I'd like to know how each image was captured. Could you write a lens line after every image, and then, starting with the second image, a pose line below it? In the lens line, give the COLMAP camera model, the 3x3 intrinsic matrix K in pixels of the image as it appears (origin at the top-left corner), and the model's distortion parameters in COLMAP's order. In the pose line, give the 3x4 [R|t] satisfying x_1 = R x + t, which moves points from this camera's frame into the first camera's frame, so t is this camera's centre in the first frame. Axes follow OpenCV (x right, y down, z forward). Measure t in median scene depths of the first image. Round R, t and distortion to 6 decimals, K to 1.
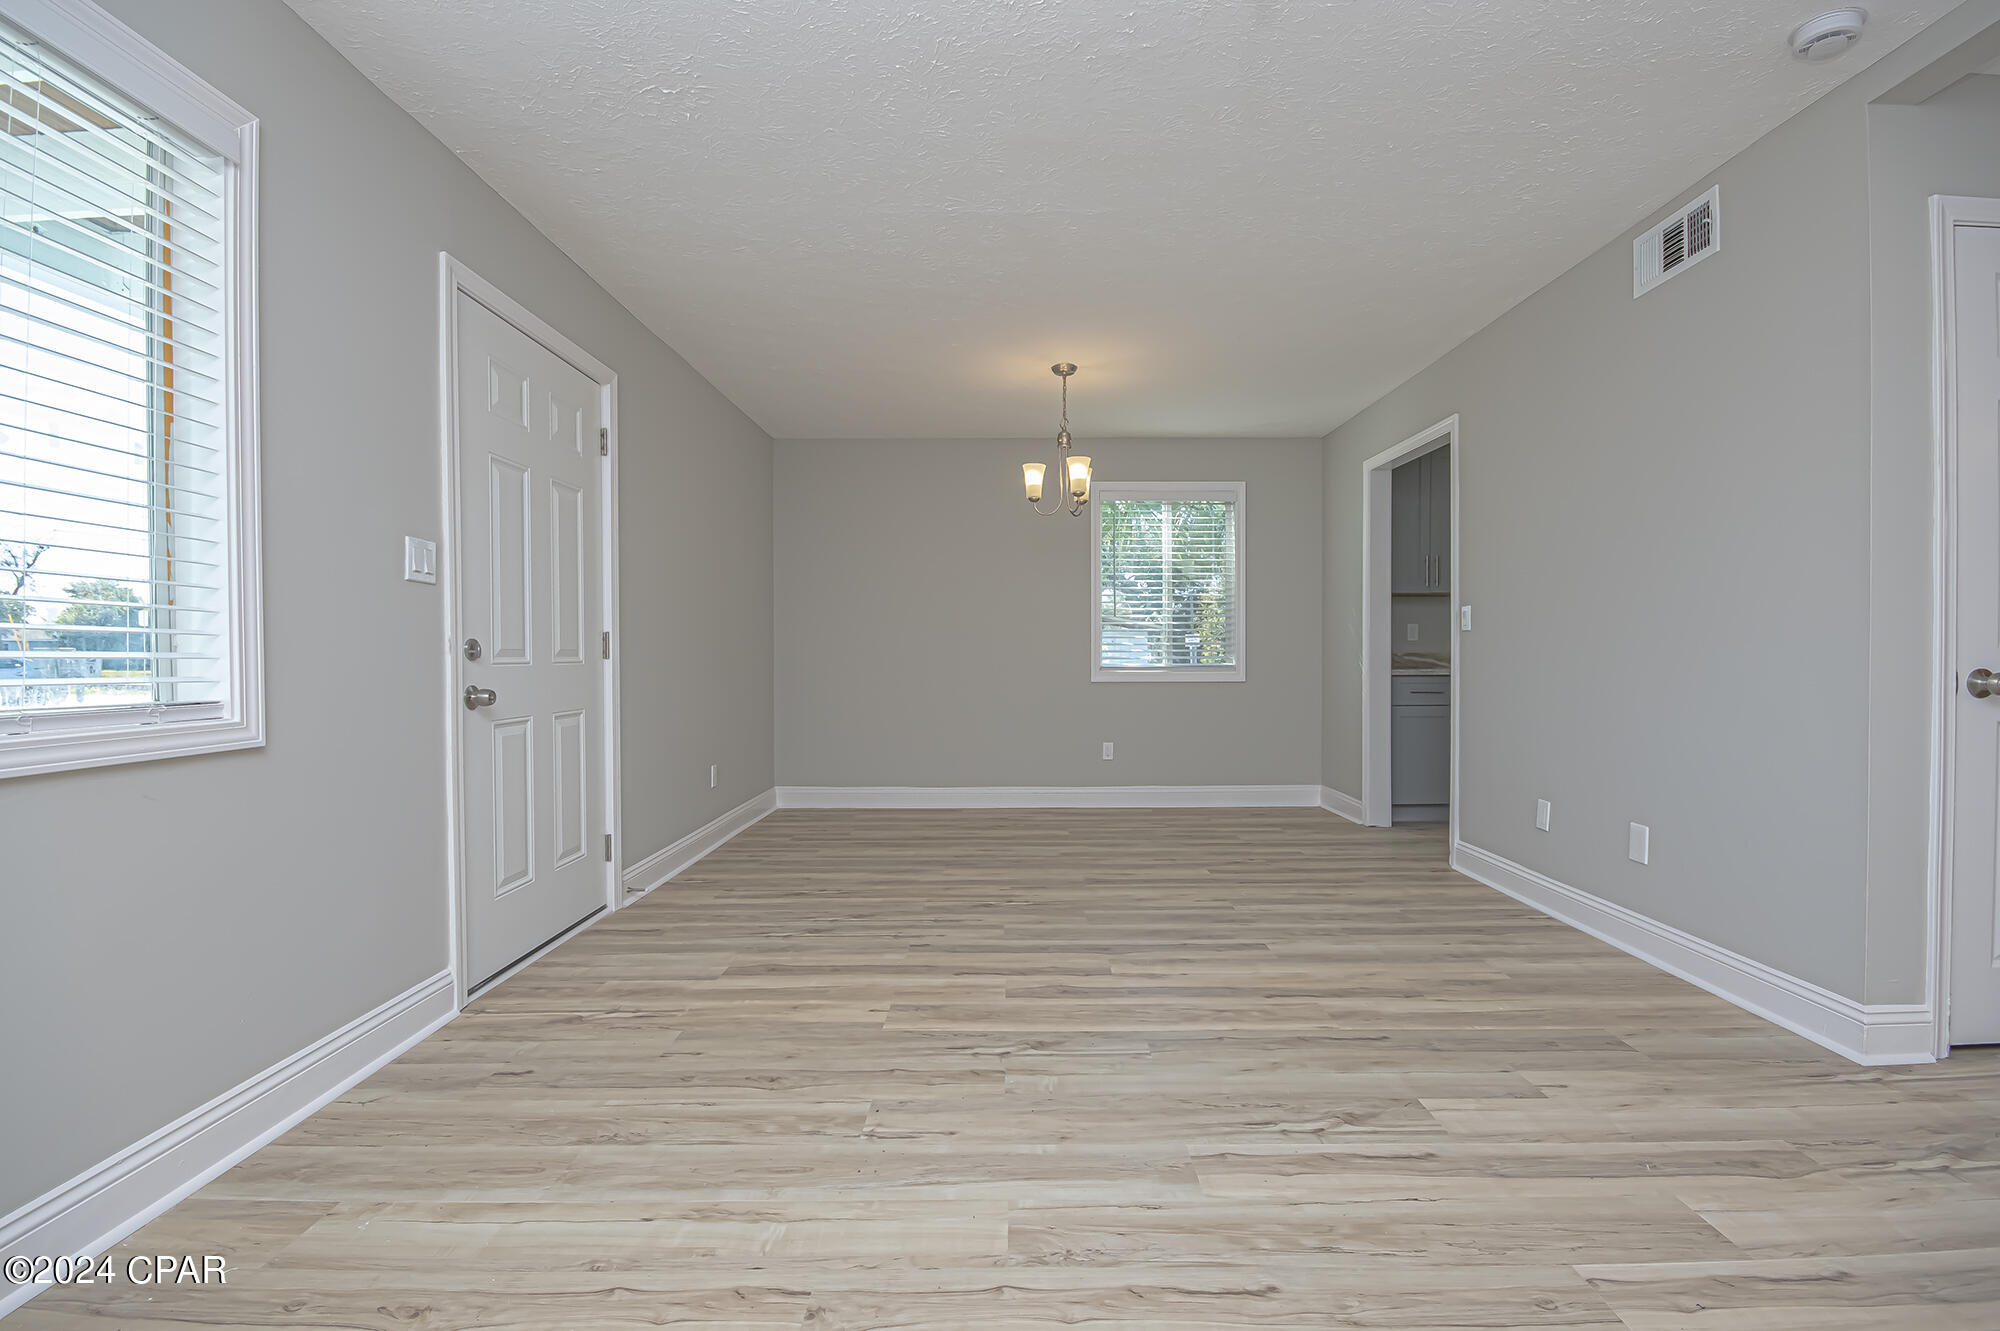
lens RADIAL K [[876.8, 0, 1010.0], [0, 876.8, 661.7], [0, 0, 1]] dist [0.001666, -0.006951]
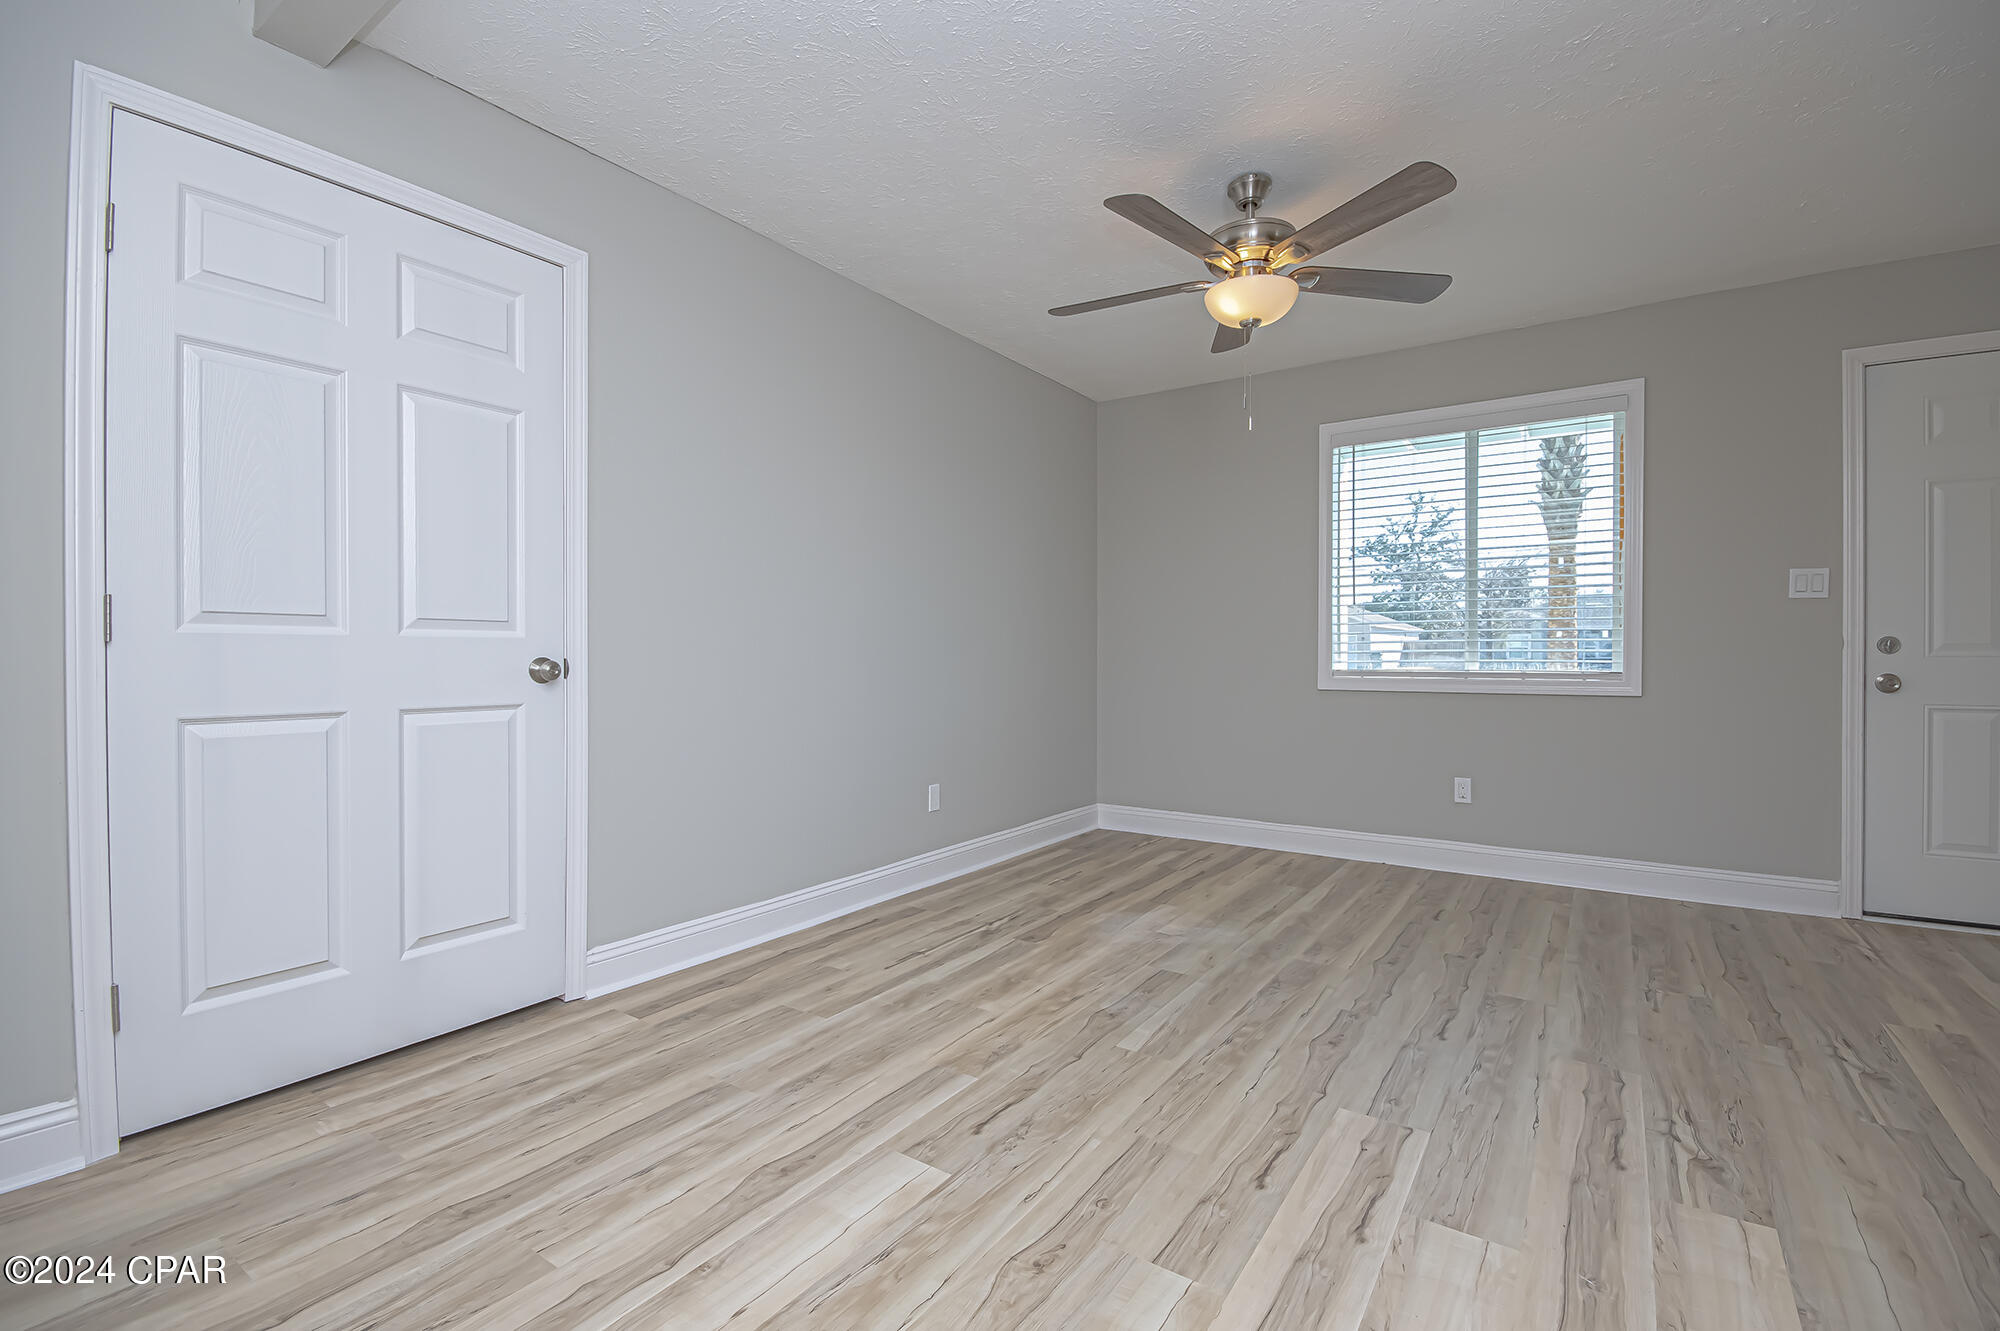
lens RADIAL K [[876.8, 0, 1018.7], [0, 876.8, 667.1], [0, 0, 1]] dist [0.001666, -0.006951]
pose [[-0.560406, 0.014733, -0.828087, 1.151054], [-0.001235, 0.999826, 0.018625, -0.003573], [0.828217, 0.011460, -0.560290, 0.690912]]
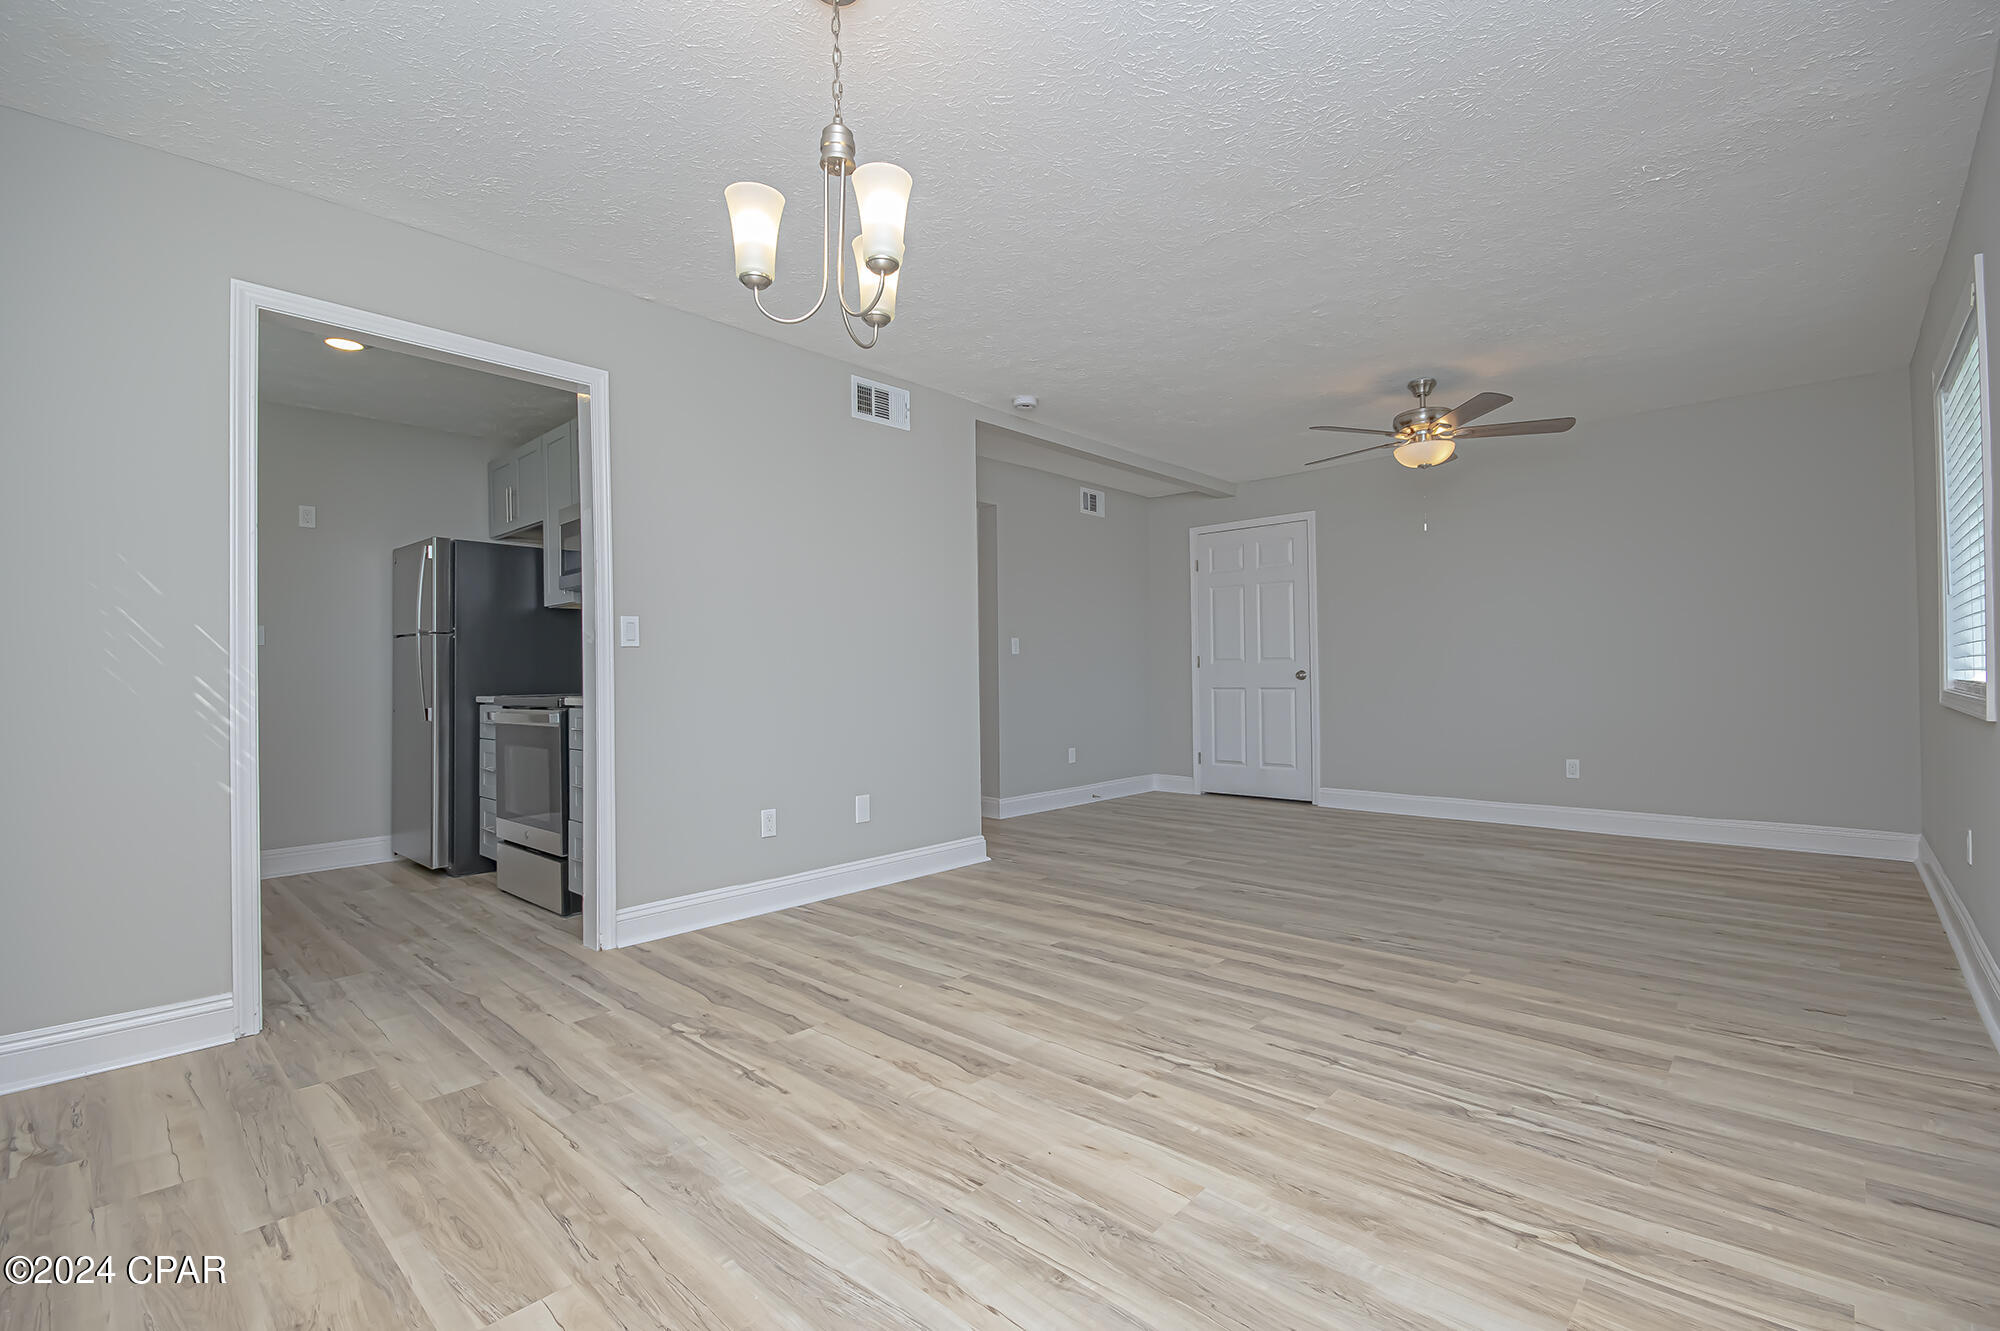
lens RADIAL K [[876.8, 0, 1010.1], [0, 876.8, 660.2], [0, 0, 1]] dist [0.001666, -0.006951]
pose [[-0.735191, 0.024850, 0.677405, -0.479013], [0.022099, 0.999675, -0.012688, -0.008607], [-0.677500, 0.005642, -0.735501, 2.188780]]
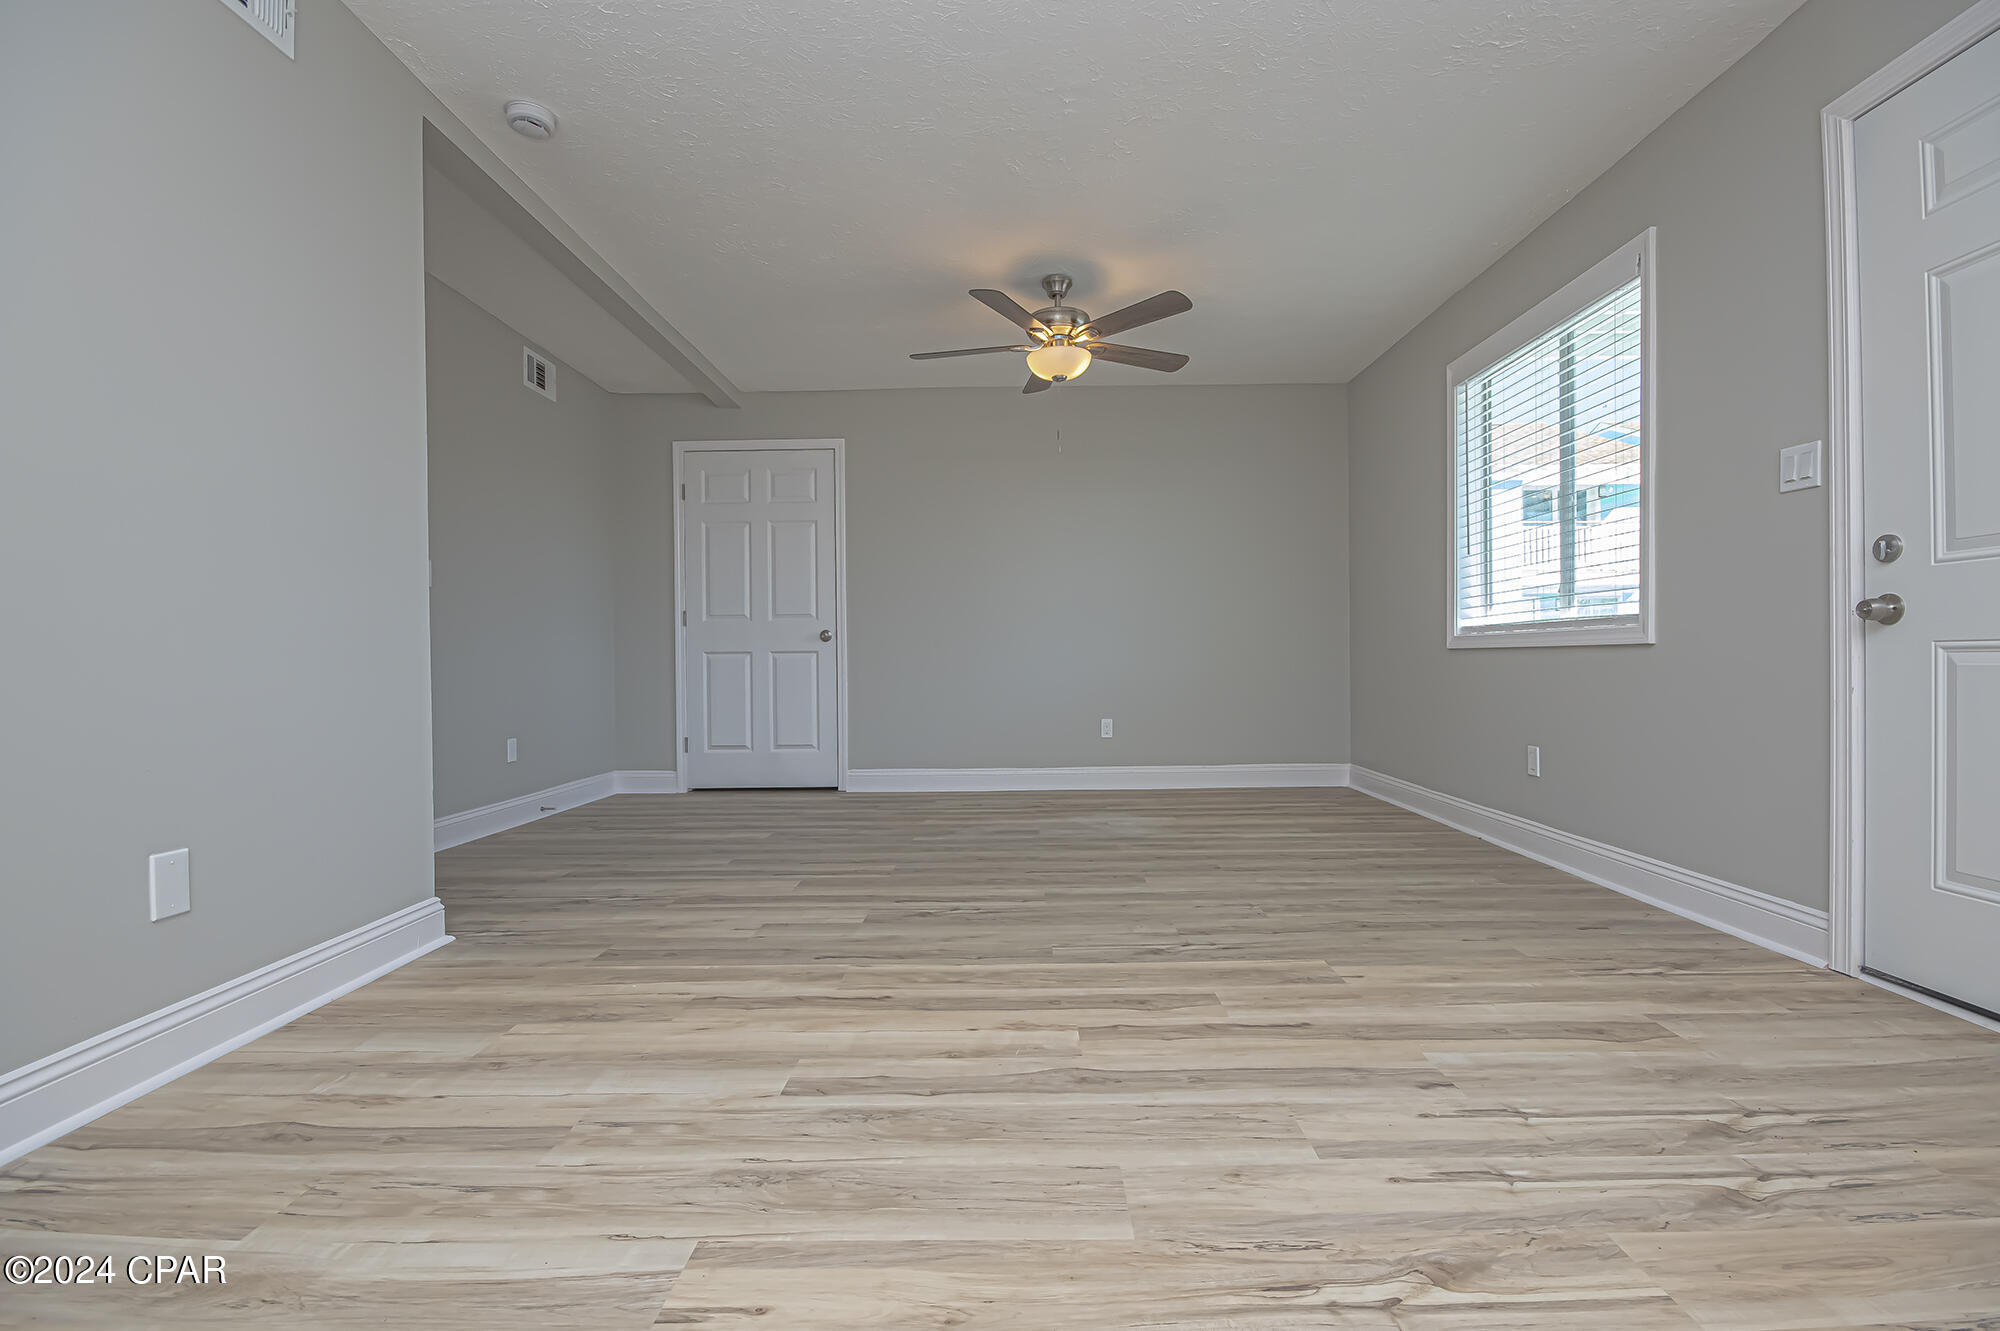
lens RADIAL K [[876.8, 0, 1012.6], [0, 876.8, 664.9], [0, 0, 1]] dist [0.001666, -0.006951]
pose [[-0.999874, 0.014863, 0.005582, 0.175493], [0.014932, 0.999809, 0.012576, 0.072312], [-0.005394, 0.012658, -0.999905, 1.847053]]
